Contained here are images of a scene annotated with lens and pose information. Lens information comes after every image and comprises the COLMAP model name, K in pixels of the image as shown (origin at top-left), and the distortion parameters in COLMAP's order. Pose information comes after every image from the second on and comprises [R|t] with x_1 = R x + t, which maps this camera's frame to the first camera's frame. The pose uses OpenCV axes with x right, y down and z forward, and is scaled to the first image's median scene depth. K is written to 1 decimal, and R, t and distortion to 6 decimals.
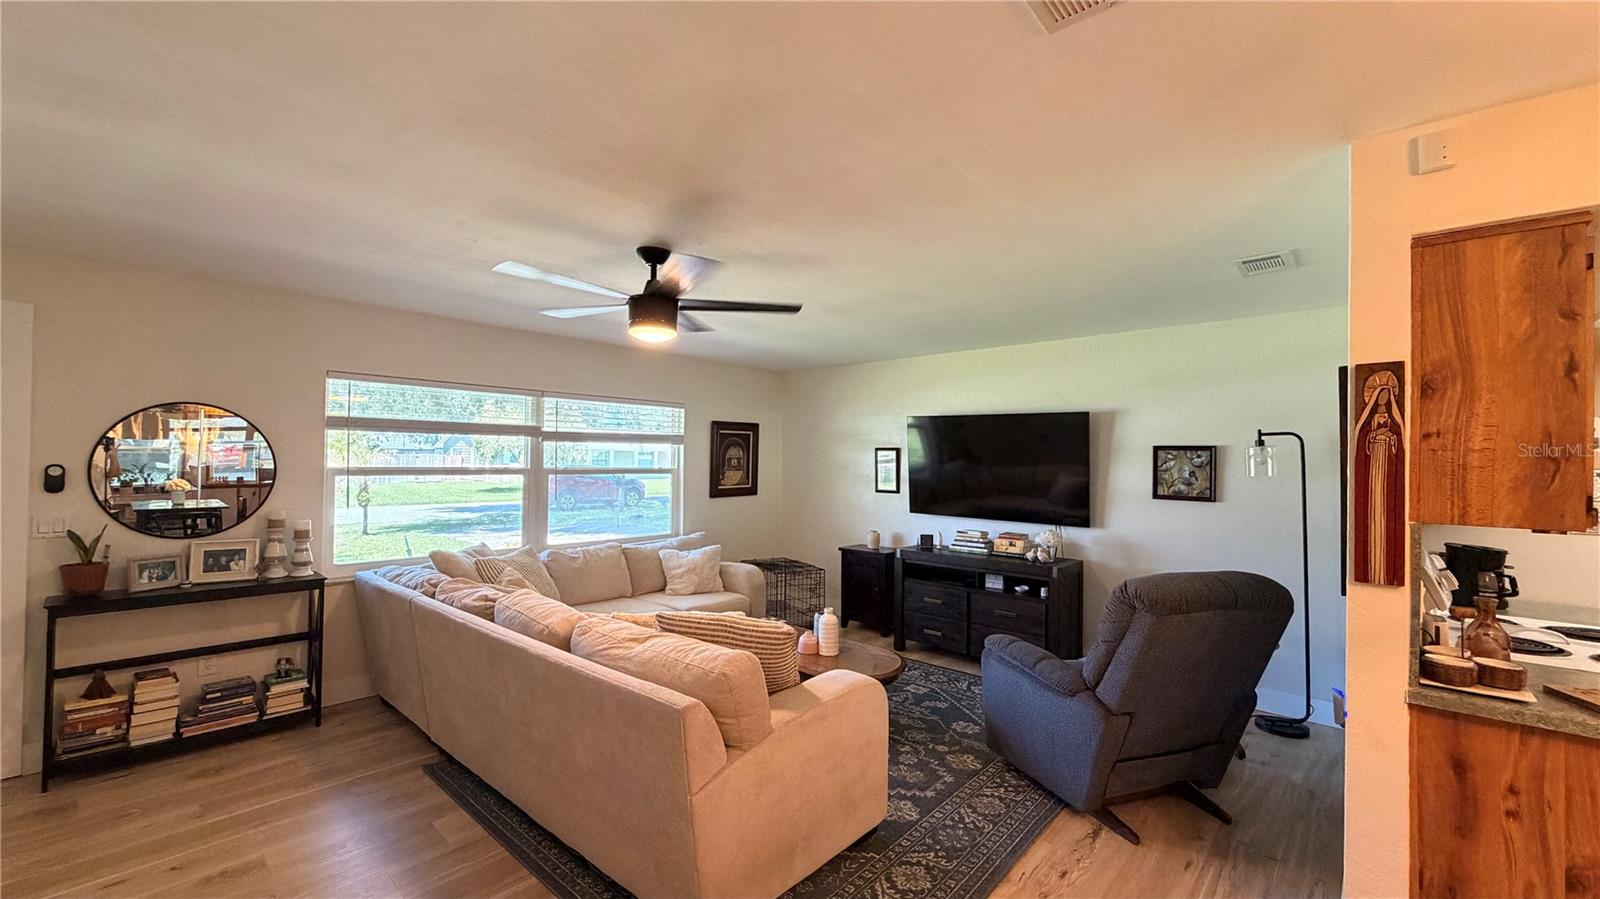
lens RADIAL K [[637.1, 0, 794.0], [0, 637.1, 454.1], [0, 0, 1]] dist [-0.002805, 0.001137]
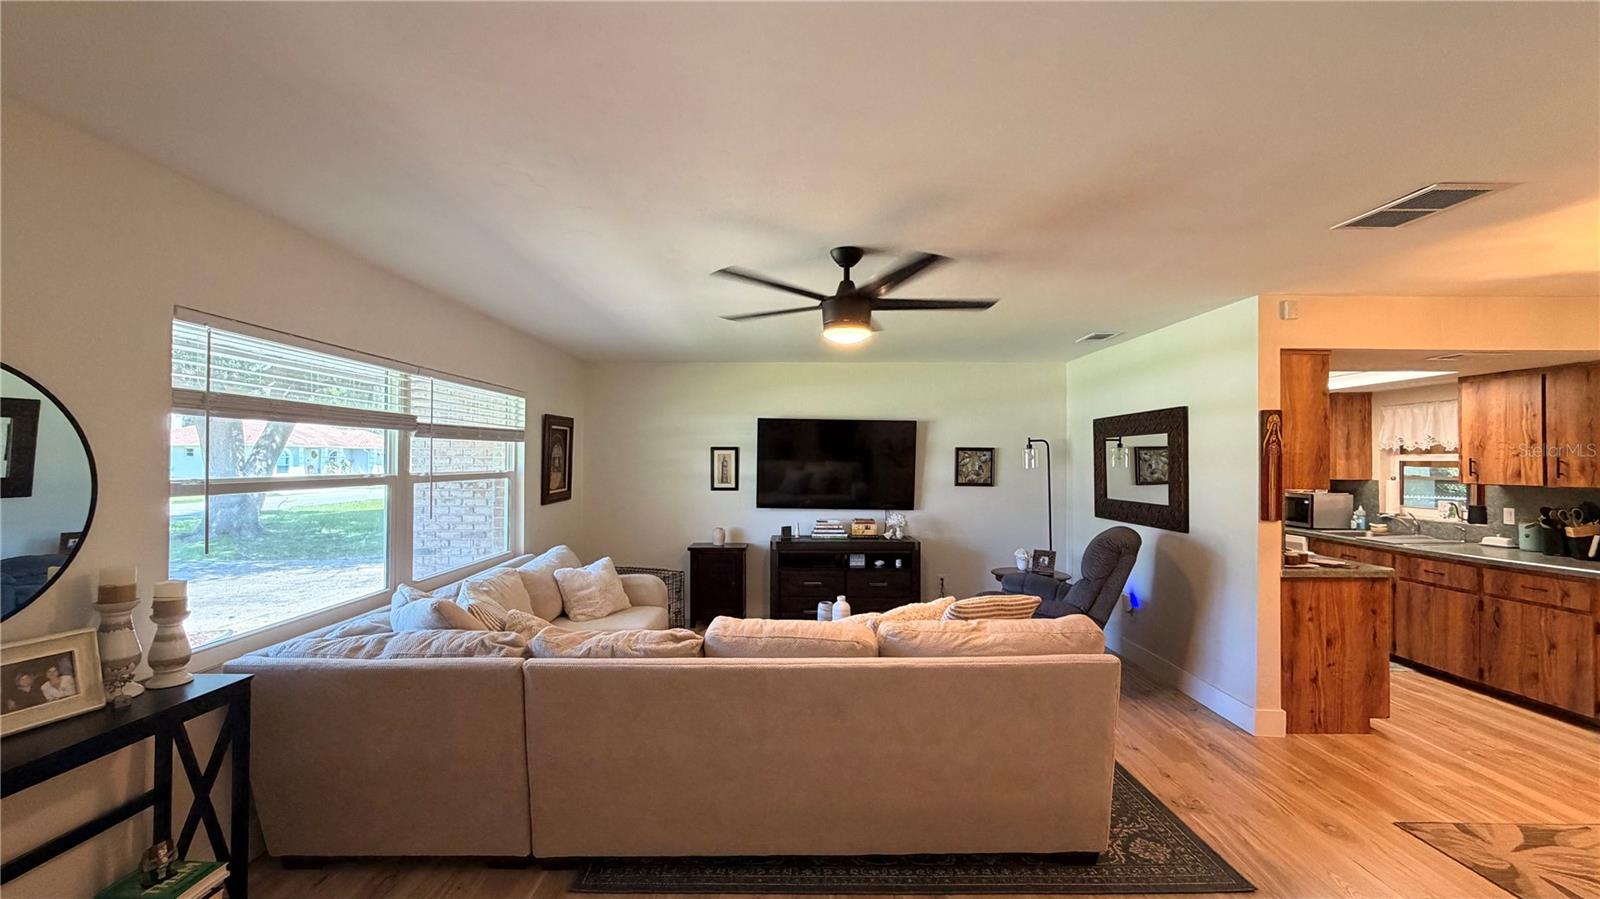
lens RADIAL K [[637.1, 0, 793.7], [0, 637.1, 453.6], [0, 0, 1]] dist [-0.002805, 0.001137]
pose [[0.743697, -0.002211, 0.668513, -0.619175], [-0.001243, 0.999988, 0.004691, -0.005810], [-0.668516, -0.004320, 0.743686, 0.208268]]
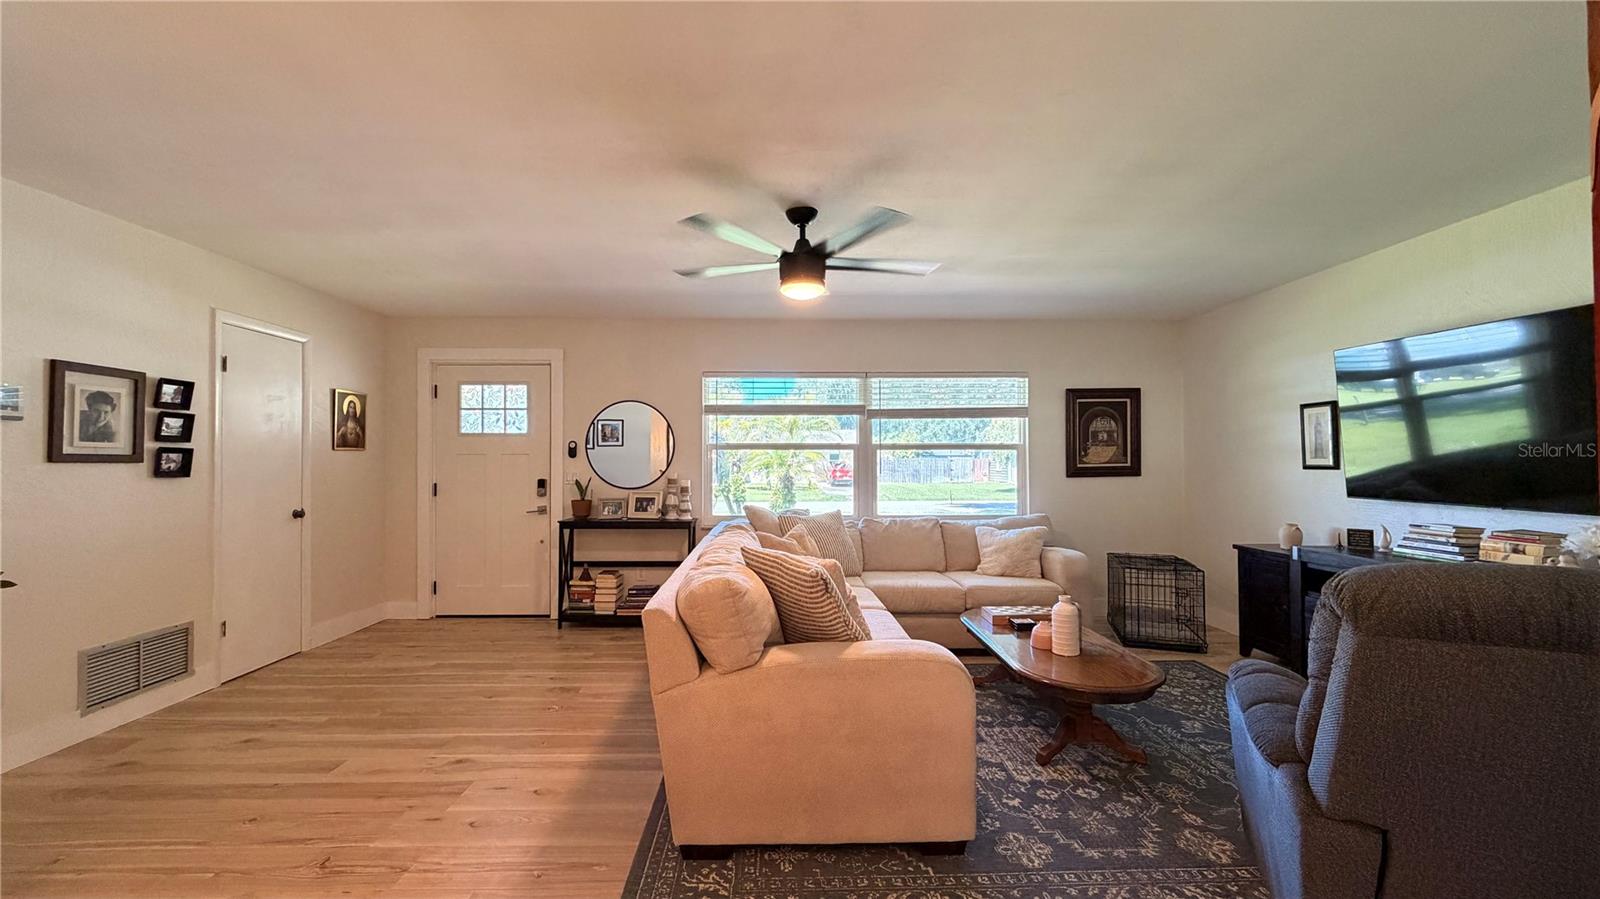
lens RADIAL K [[637.1, 0, 793.1], [0, 637.1, 454.3], [0, 0, 1]] dist [-0.002805, 0.001137]
pose [[0.685284, -0.023297, -0.727903, 0.340789], [0.016645, 0.999728, -0.016327, 0.062322], [0.728085, -0.000927, 0.685486, 0.179510]]
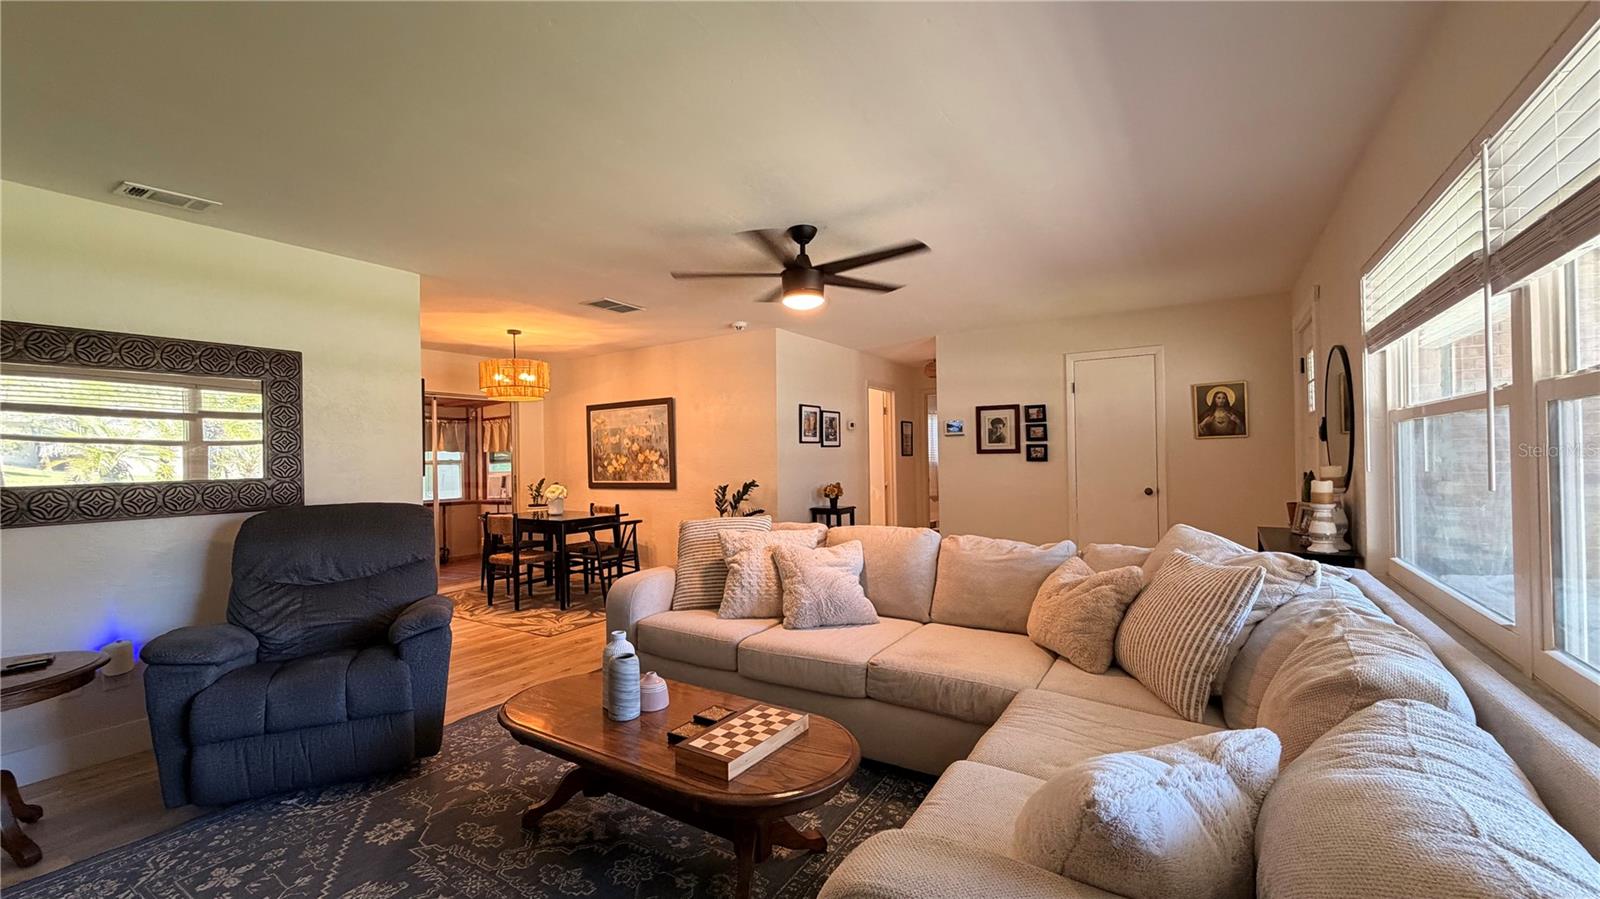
lens RADIAL K [[637.1, 0, 791.9], [0, 637.1, 453.6], [0, 0, 1]] dist [-0.002805, 0.001137]
pose [[-0.987577, 0.004272, -0.157081, -0.013875], [0.006801, 0.999856, -0.015569, 0.066115], [0.156991, -0.016444, -0.987463, 1.391479]]
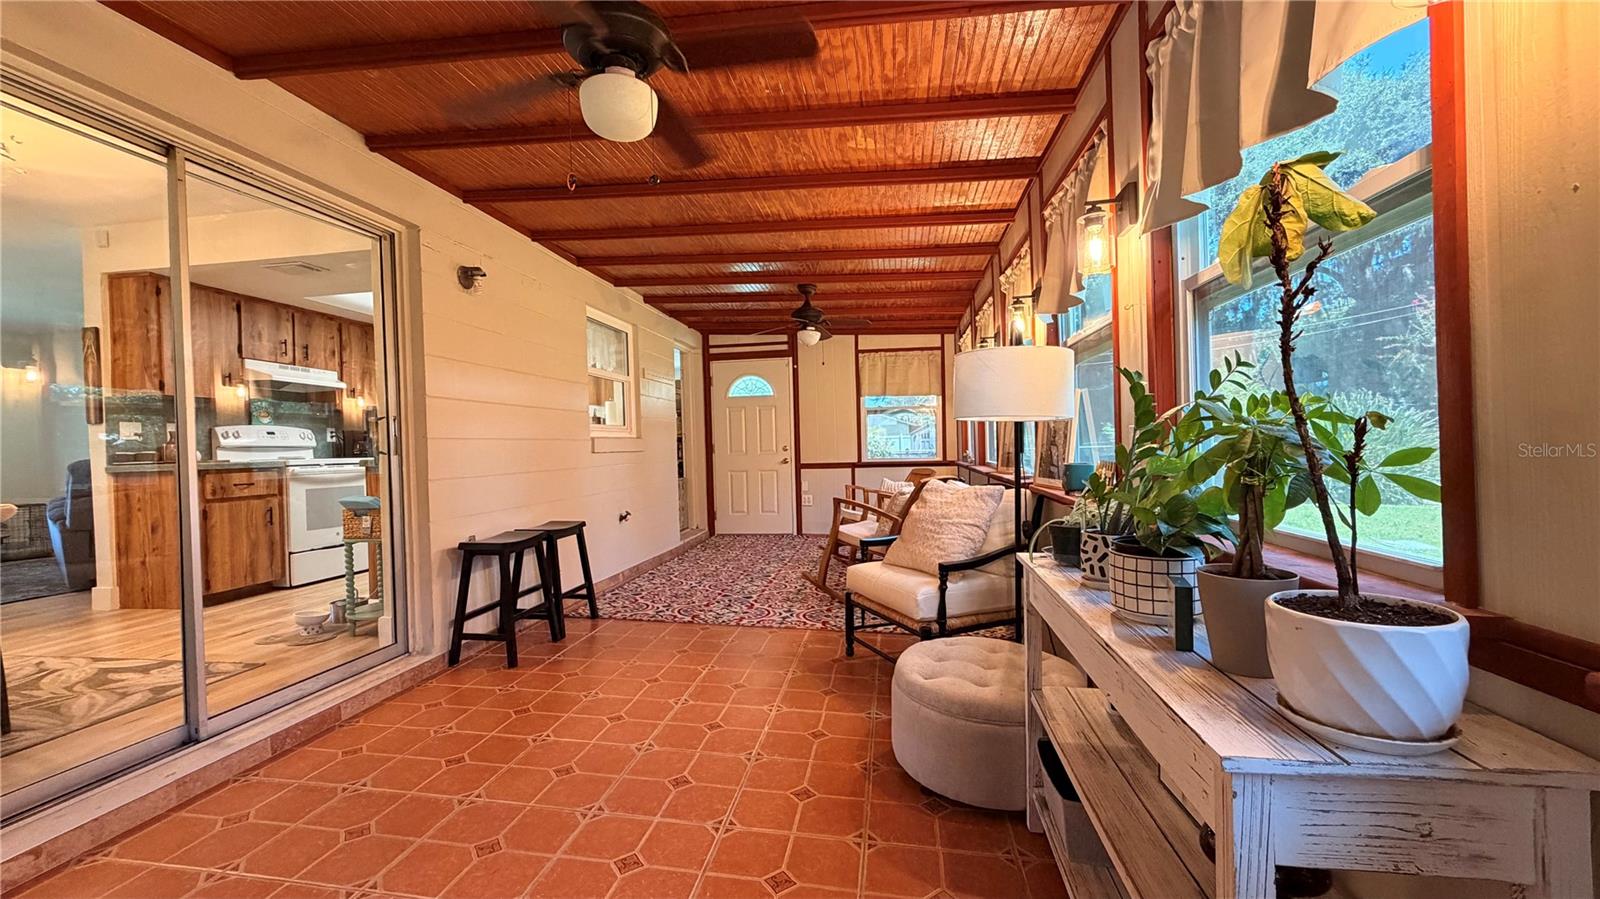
lens RADIAL K [[637.1, 0, 796.3], [0, 637.1, 456.2], [0, 0, 1]] dist [-0.002805, 0.001137]
pose [[0.834775, -0.045094, 0.548742, 0.715182], [0.035265, 0.998973, 0.028445, 0.139116], [-0.549461, -0.004394, 0.835508, -0.936409]]
